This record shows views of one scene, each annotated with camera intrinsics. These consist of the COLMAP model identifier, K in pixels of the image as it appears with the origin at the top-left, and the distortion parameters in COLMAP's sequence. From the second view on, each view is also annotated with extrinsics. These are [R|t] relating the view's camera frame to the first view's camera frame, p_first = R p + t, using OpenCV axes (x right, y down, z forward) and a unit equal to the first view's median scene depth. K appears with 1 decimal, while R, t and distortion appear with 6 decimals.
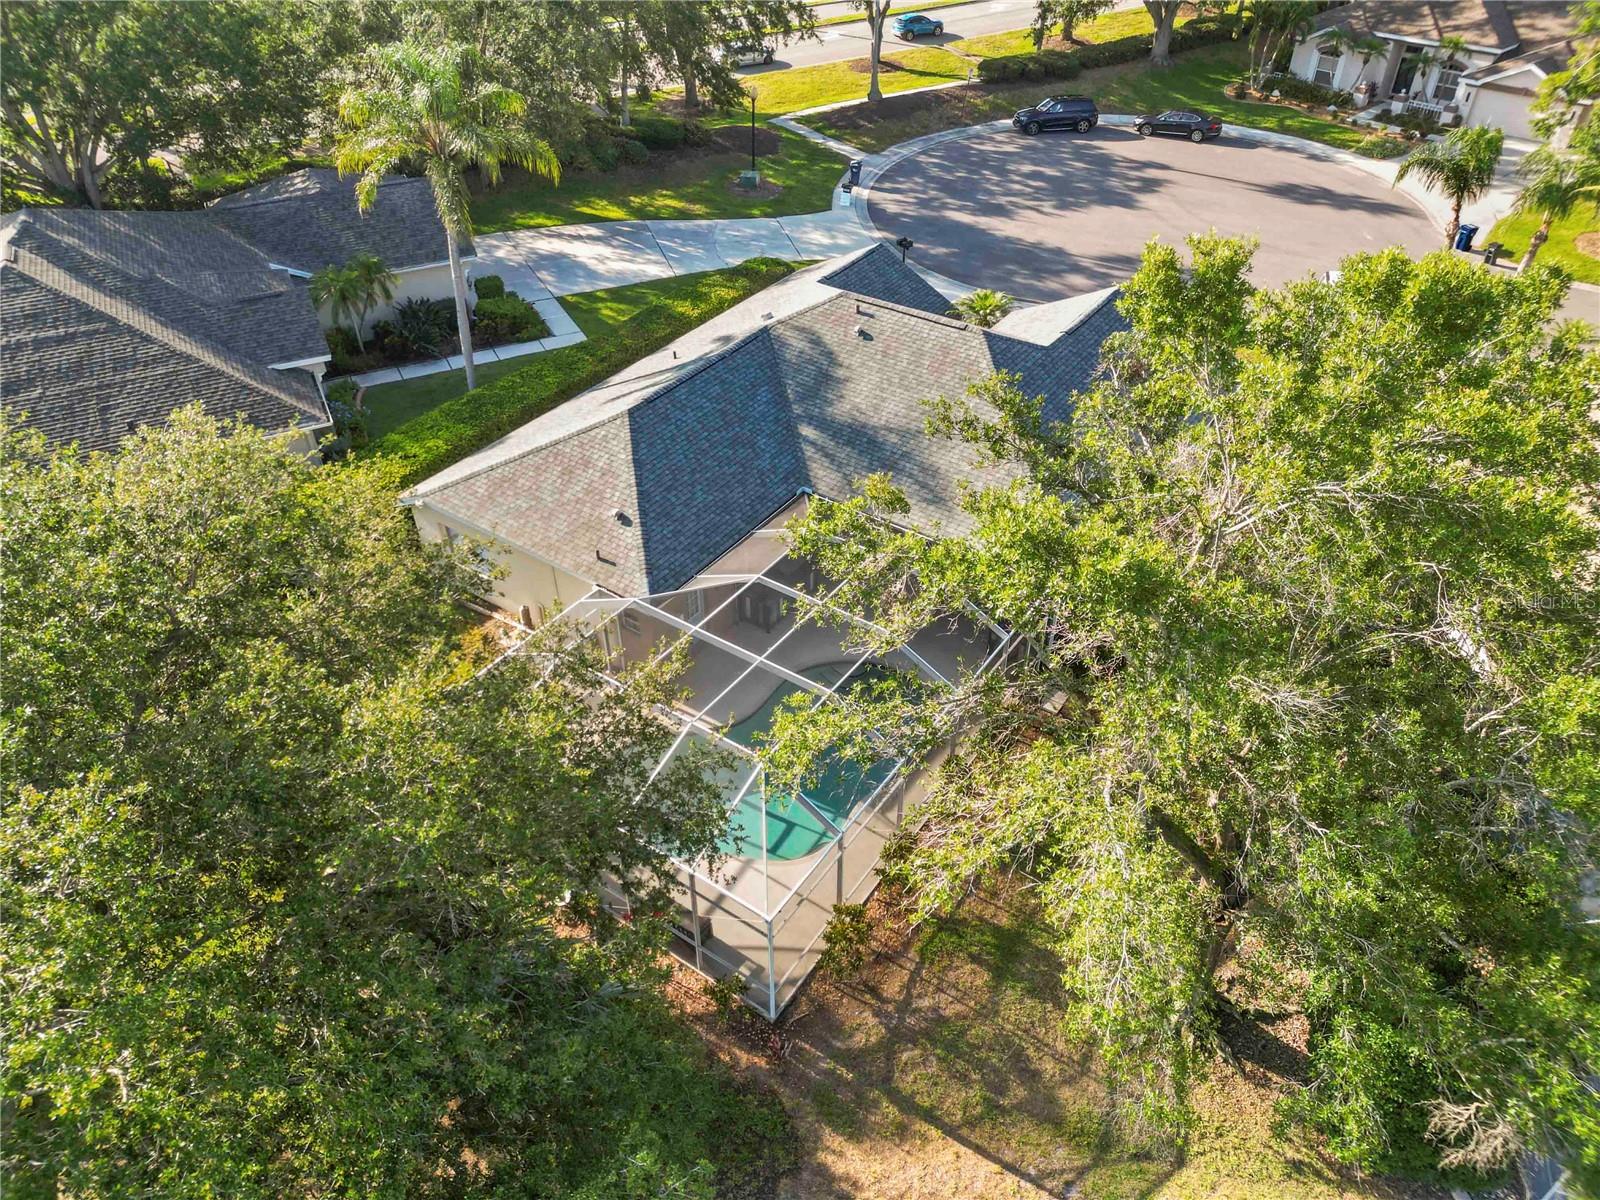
lens RADIAL K [[1115.8, 0, 788.6], [0, 1115.8, 599.3], [0, 0, 1]] dist [0.069186, -0.062932]
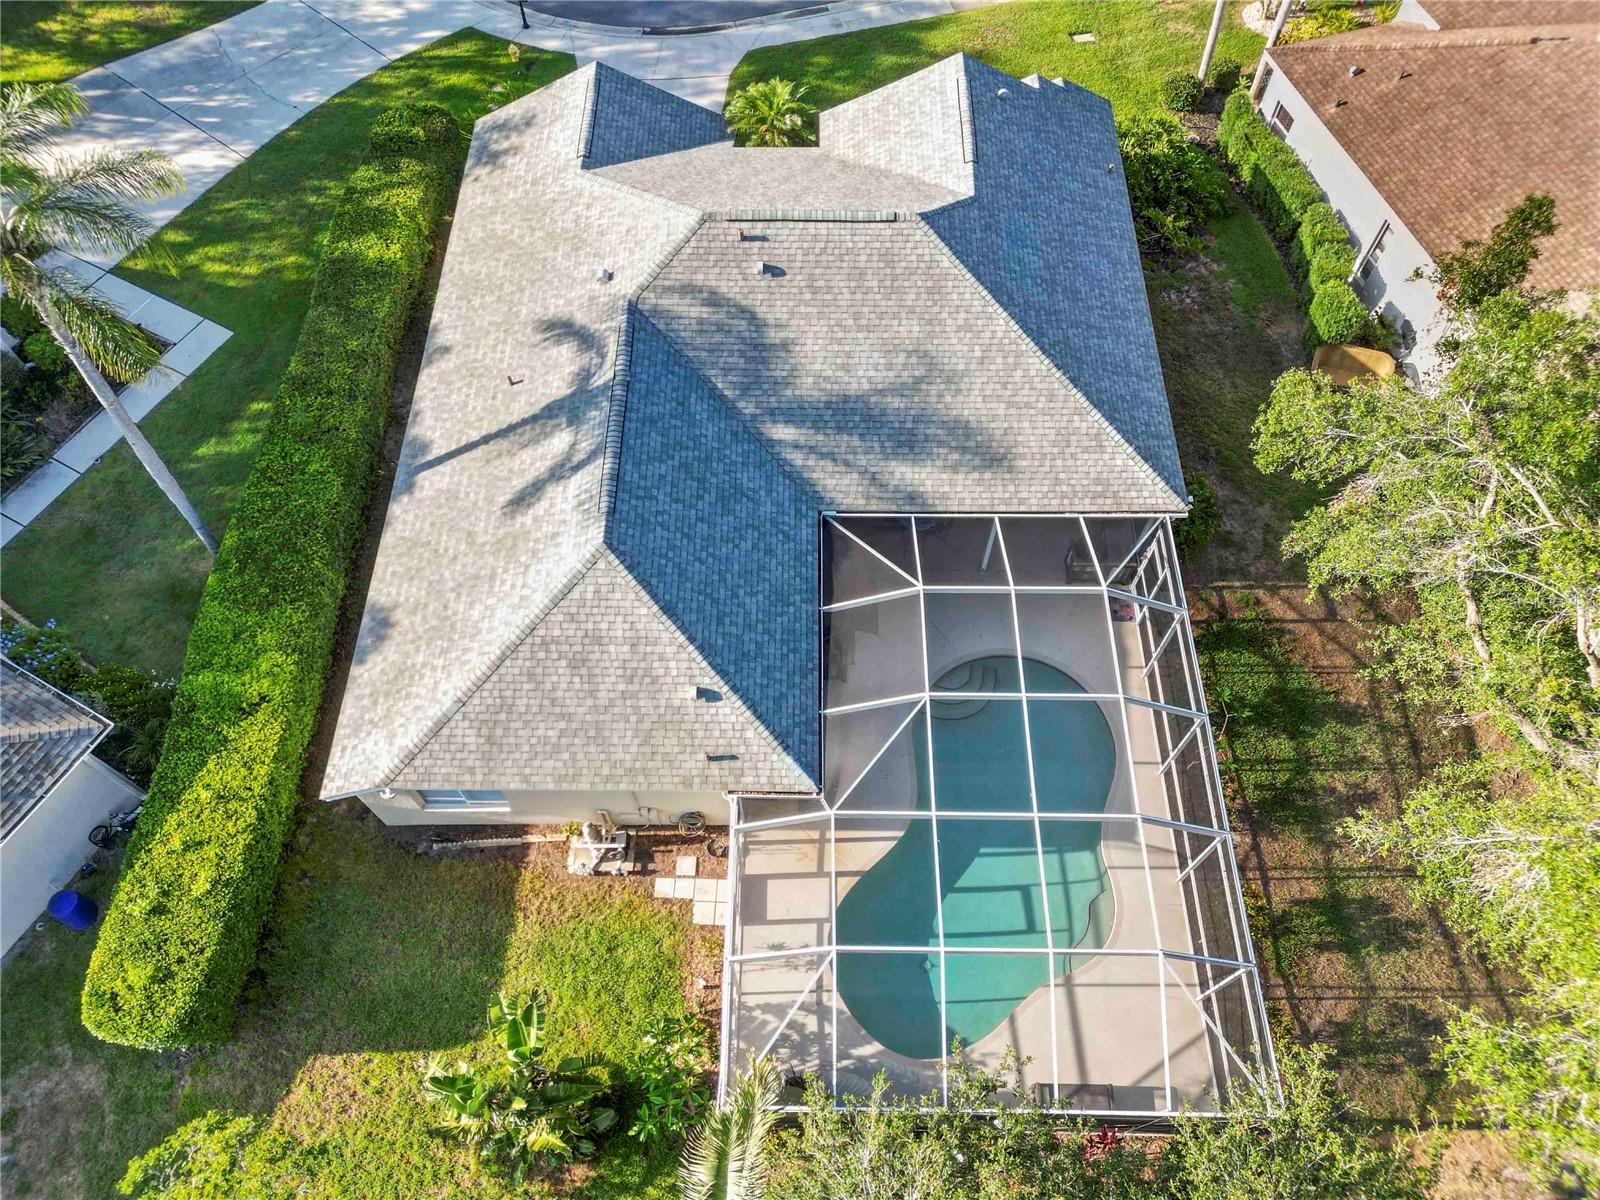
lens RADIAL K [[1115.8, 0, 786.6], [0, 1115.8, 604.3], [0, 0, 1]] dist [0.069186, -0.062932]
pose [[0.818001, -0.494788, 0.293359, -0.257790], [0.349828, 0.832761, 0.429103, -0.373235], [-0.456613, -0.248382, 0.854290, 0.306021]]
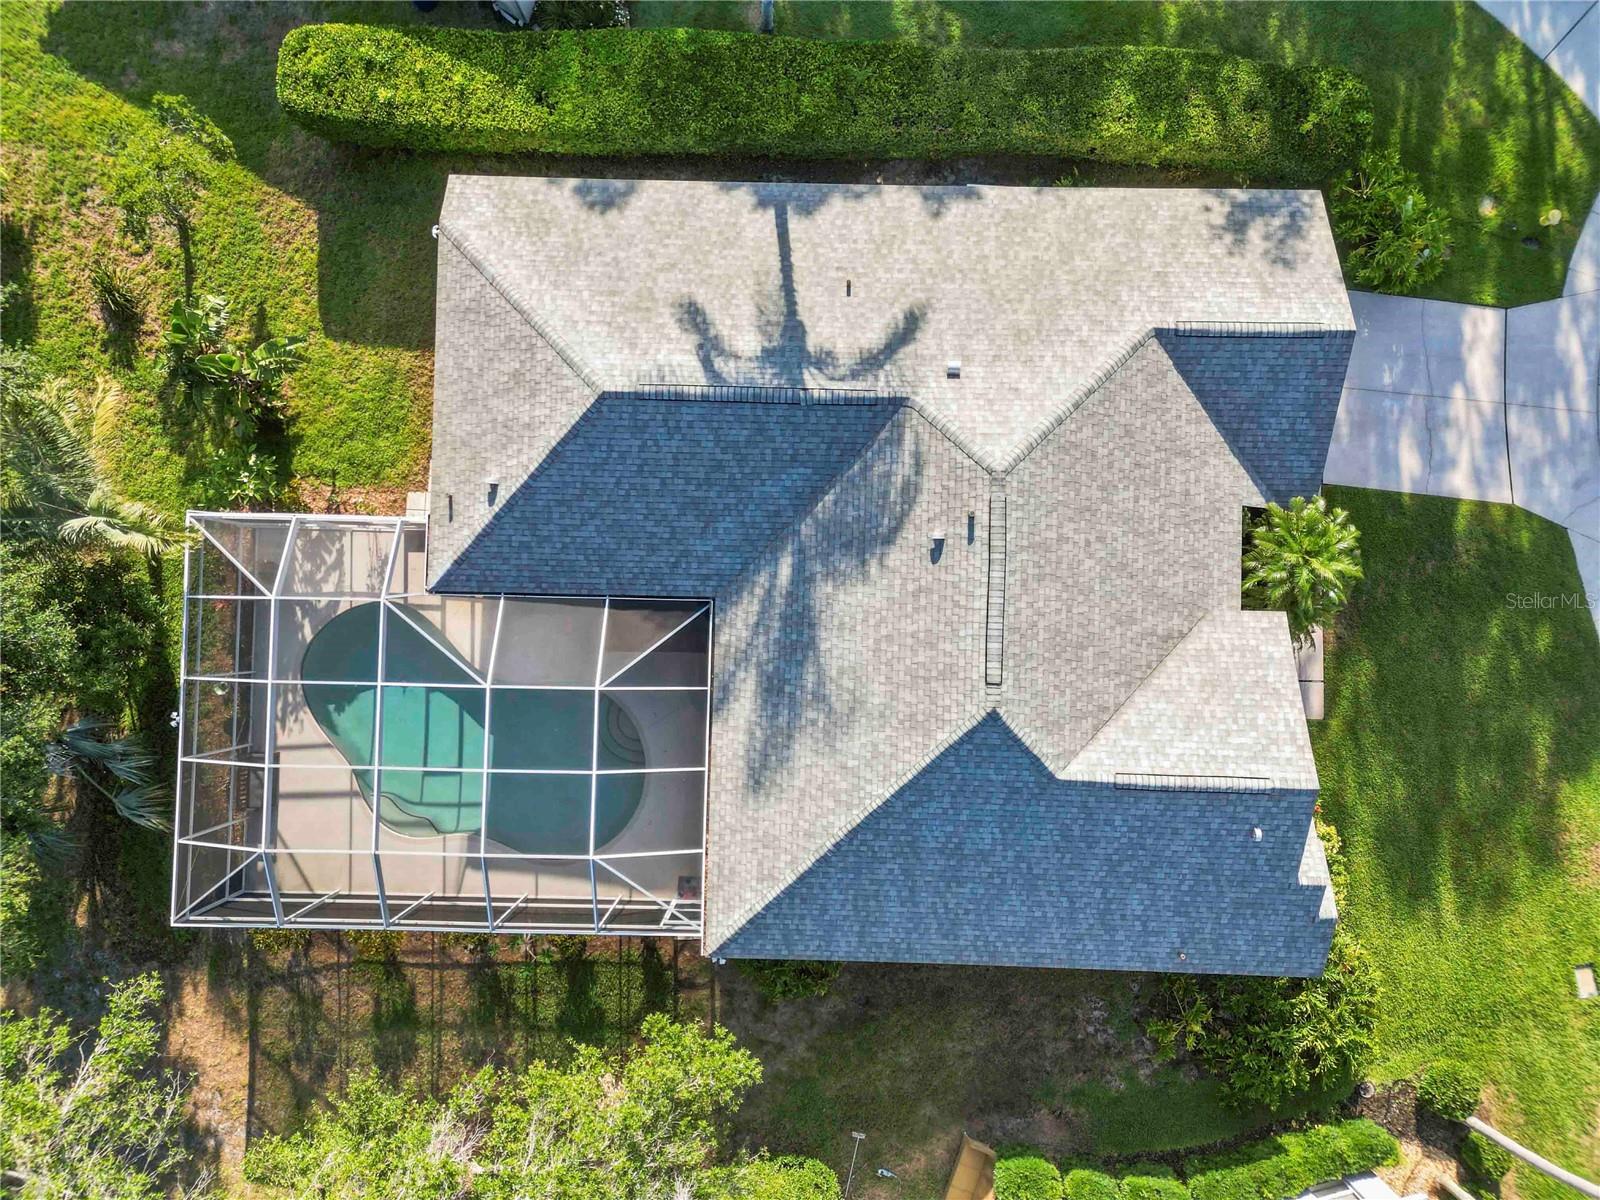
lens RADIAL K [[1115.8, 0, 793.4], [0, 1115.8, 592.0], [0, 0, 1]] dist [0.069186, -0.062932]
pose [[0.565783, 0.824410, -0.015399, 0.052930], [-0.504525, 0.360900, 0.784351, -0.736186], [0.652184, -0.436003, 0.620126, 0.510609]]
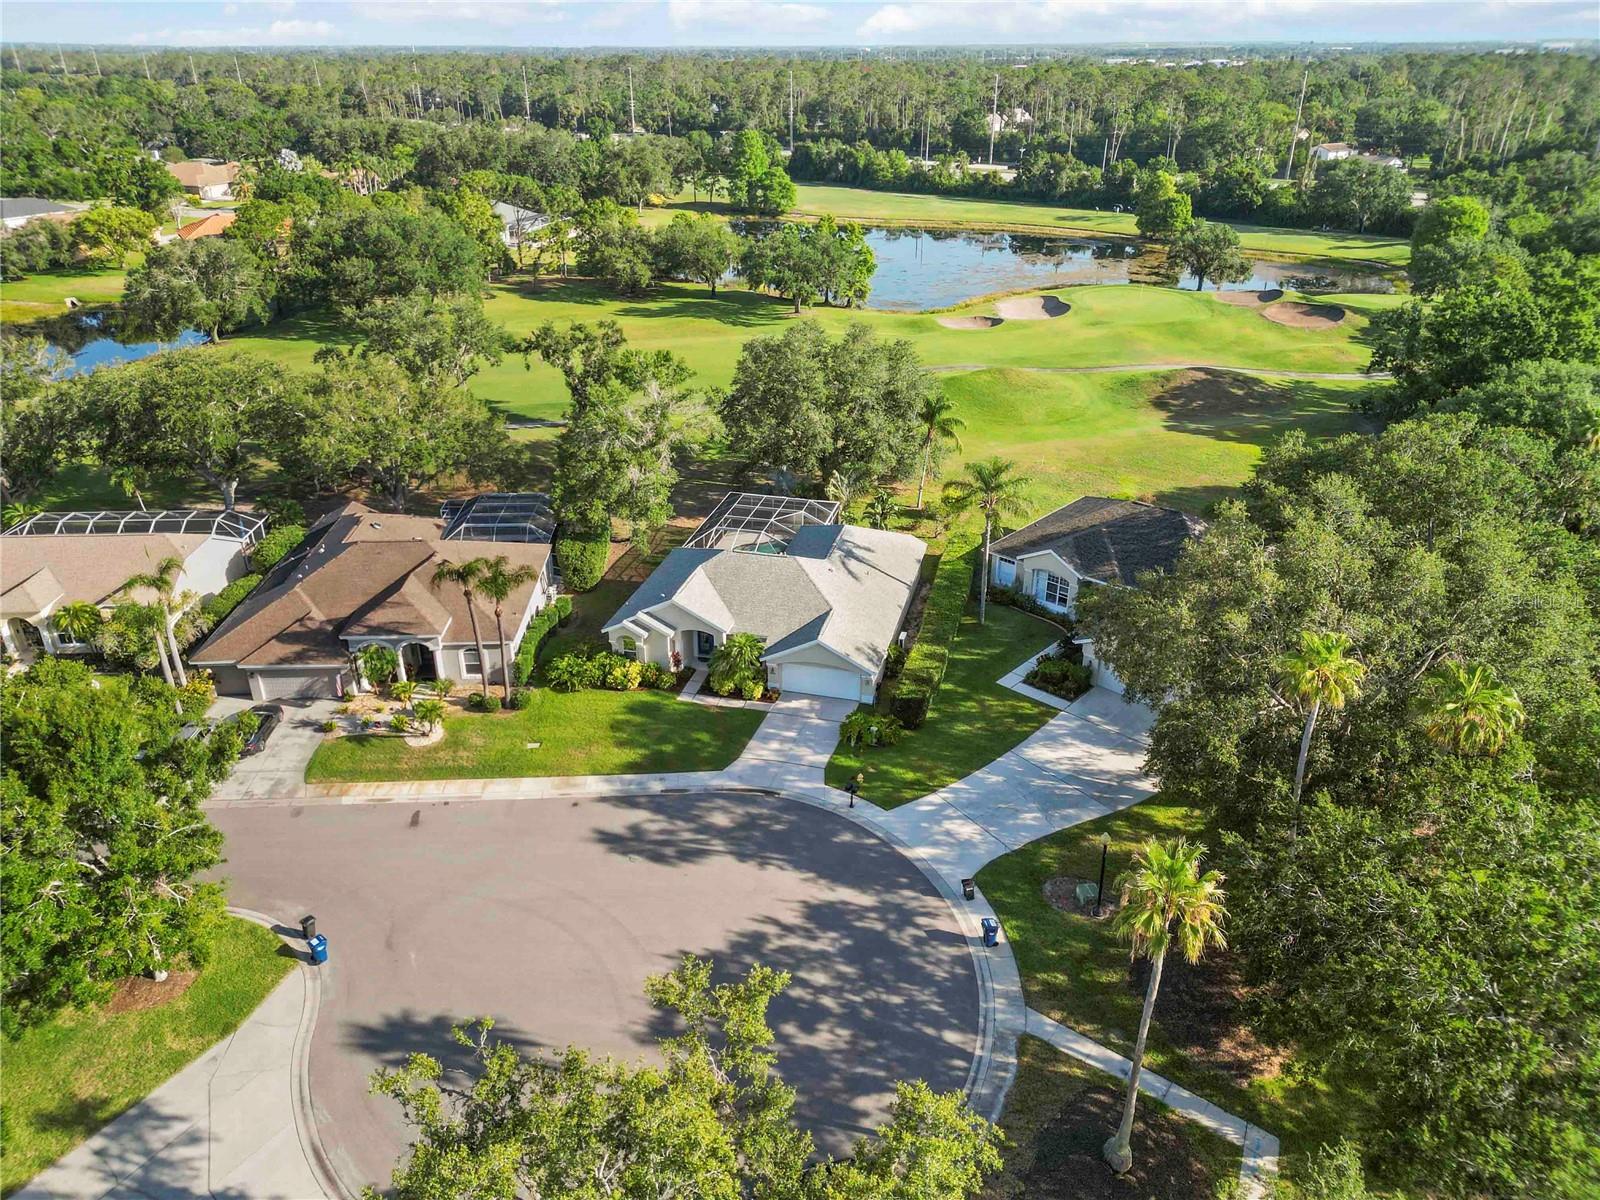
lens RADIAL K [[1115.8, 0, 795.6], [0, 1115.8, 592.3], [0, 0, 1]] dist [0.069186, -0.062932]
pose [[-0.932563, 0.174930, -0.315794, 0.773667], [-0.209537, 0.450045, 0.868075, -2.201946], [0.293974, 0.875705, -0.383041, 1.974229]]
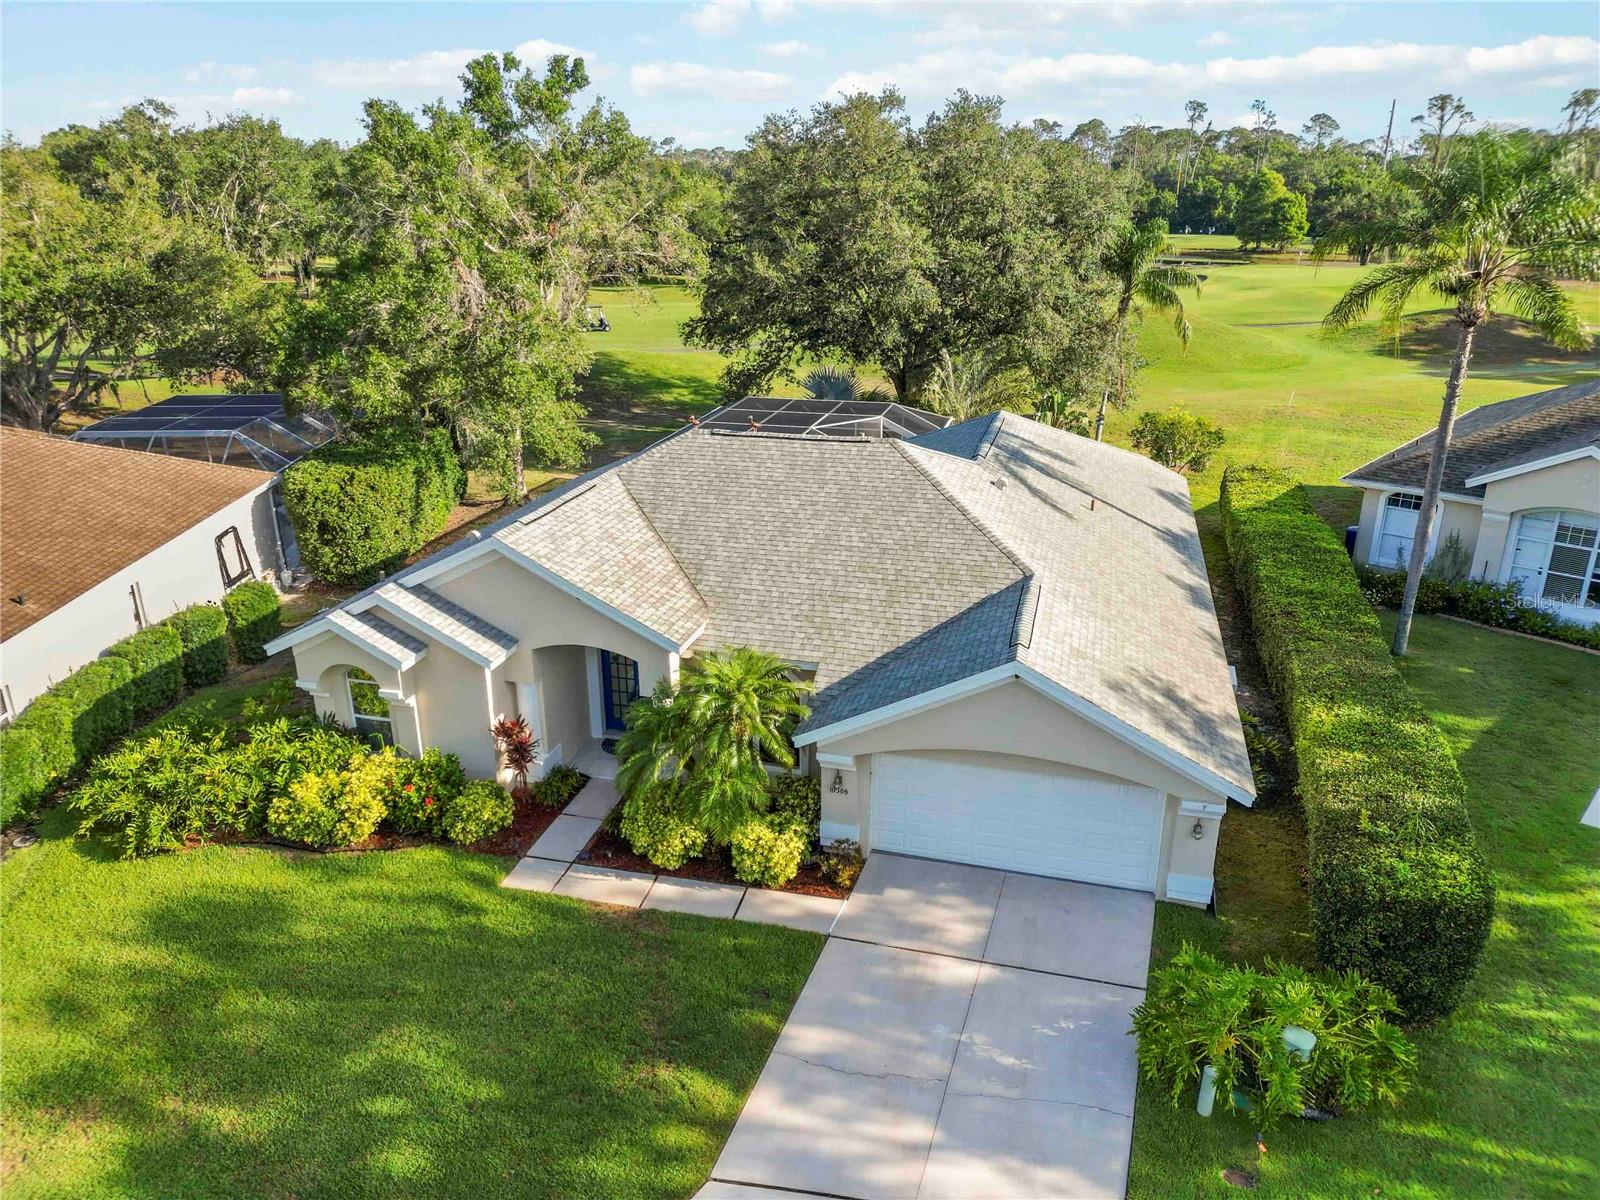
lens RADIAL K [[1115.8, 0, 799.7], [0, 1115.8, 589.5], [0, 0, 1]] dist [0.069186, -0.062932]
pose [[-0.934690, 0.141239, -0.326200, 0.375024], [-0.204092, 0.538109, 0.817793, -0.839620], [0.291036, 0.830958, -0.474139, 1.477592]]
